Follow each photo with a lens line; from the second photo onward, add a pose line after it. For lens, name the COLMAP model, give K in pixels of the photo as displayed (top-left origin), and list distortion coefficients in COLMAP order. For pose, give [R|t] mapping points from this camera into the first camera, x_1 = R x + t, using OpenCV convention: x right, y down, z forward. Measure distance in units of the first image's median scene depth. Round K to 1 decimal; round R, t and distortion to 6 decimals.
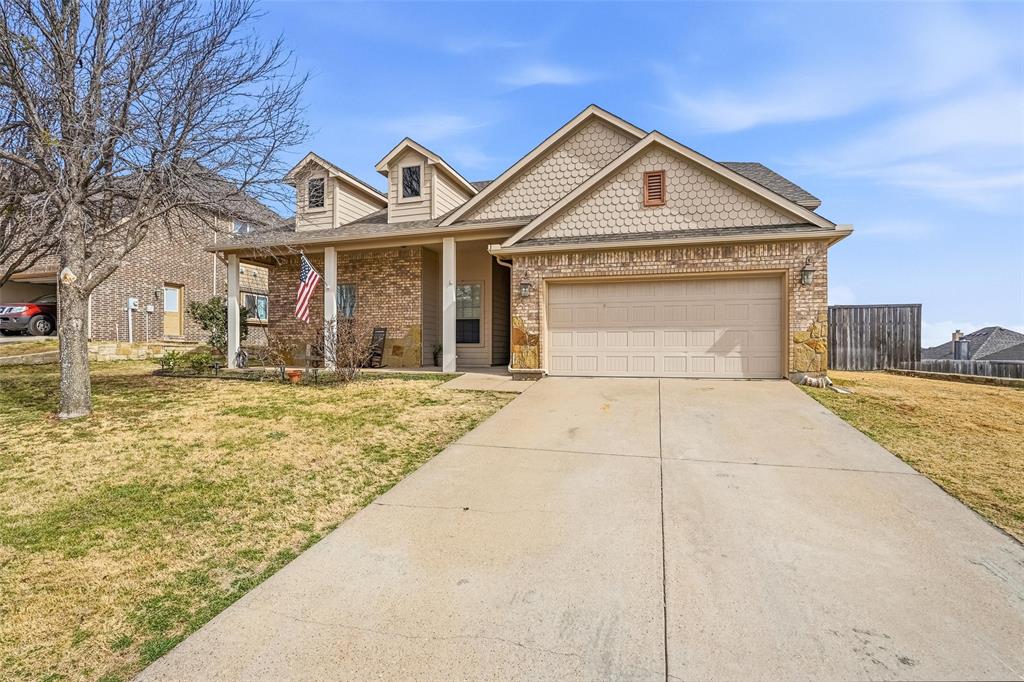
lens RADIAL K [[473.3, 0, 467.8], [0, 473.3, 344.3], [0, 0, 1]] dist [-0.046701, 0.012966]
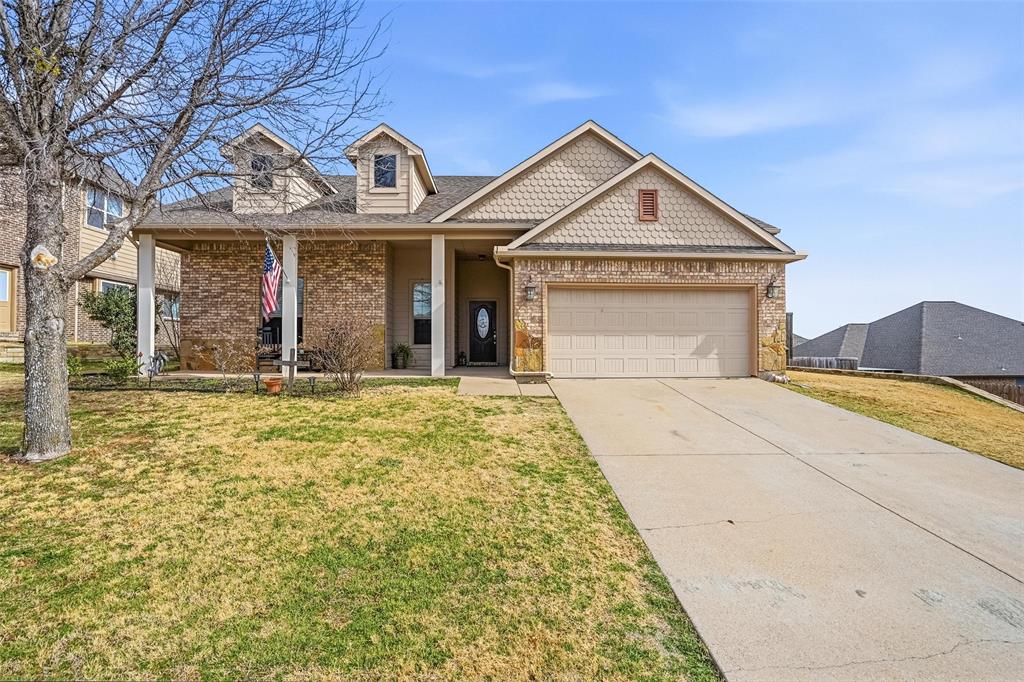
lens RADIAL K [[473.3, 0, 510.7], [0, 473.3, 334.2], [0, 0, 1]] dist [-0.046701, 0.012966]
pose [[0.945516, 0.006507, 0.325510, -0.247220], [-0.001321, 0.999869, -0.016150, -0.011785], [-0.325572, 0.014840, 0.945401, 0.064167]]
